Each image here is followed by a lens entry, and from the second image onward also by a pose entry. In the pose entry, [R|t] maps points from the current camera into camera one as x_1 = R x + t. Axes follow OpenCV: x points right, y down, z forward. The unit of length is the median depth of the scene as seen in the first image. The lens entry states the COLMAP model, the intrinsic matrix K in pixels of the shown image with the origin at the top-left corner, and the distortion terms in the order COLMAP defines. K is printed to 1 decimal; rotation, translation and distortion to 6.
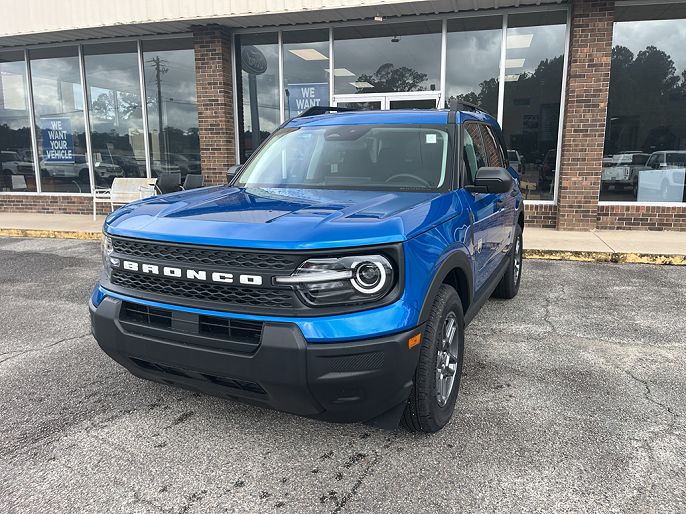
lens RADIAL K [[518.5, 0, 345.5], [0, 518.5, 252.7], [0, 0, 1]] dist [0.080260, -0.115167]
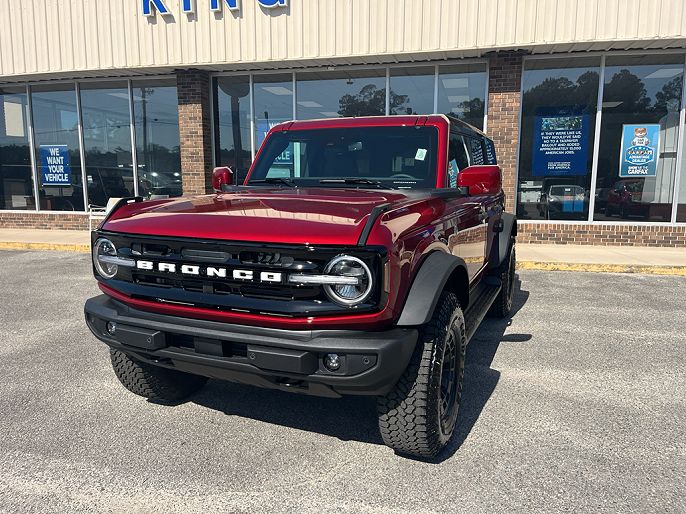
lens RADIAL K [[520.4, 0, 343.0], [0, 520.4, 257.0], [0, 0, 1]] dist [0.083450, -0.122675]
pose [[0.999734, 0.000517, 0.023067, 0.062121], [0.000067, 0.999679, -0.025331, 0.018265], [-0.023072, 0.025325, 0.999413, -0.197931]]
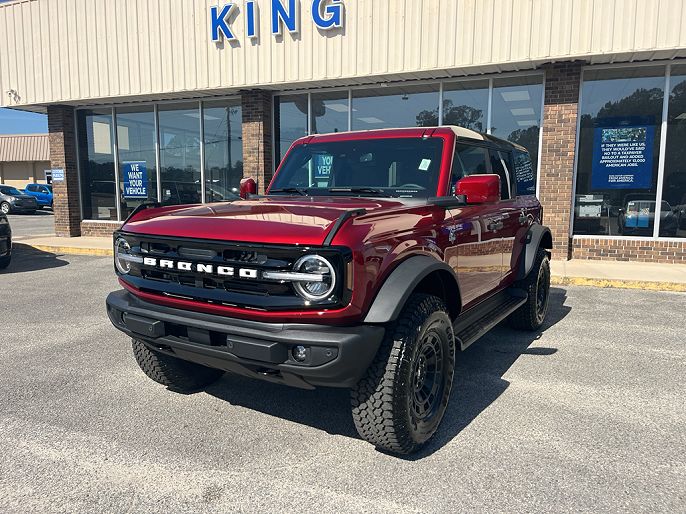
lens RADIAL K [[520.4, 0, 343.0], [0, 520.4, 257.0], [0, 0, 1]] dist [0.083450, -0.122675]
pose [[0.992305, 0.021562, -0.121922, 0.126856], [-0.028153, 0.998219, -0.052596, 0.027516], [0.120571, 0.055624, 0.991145, -0.217521]]
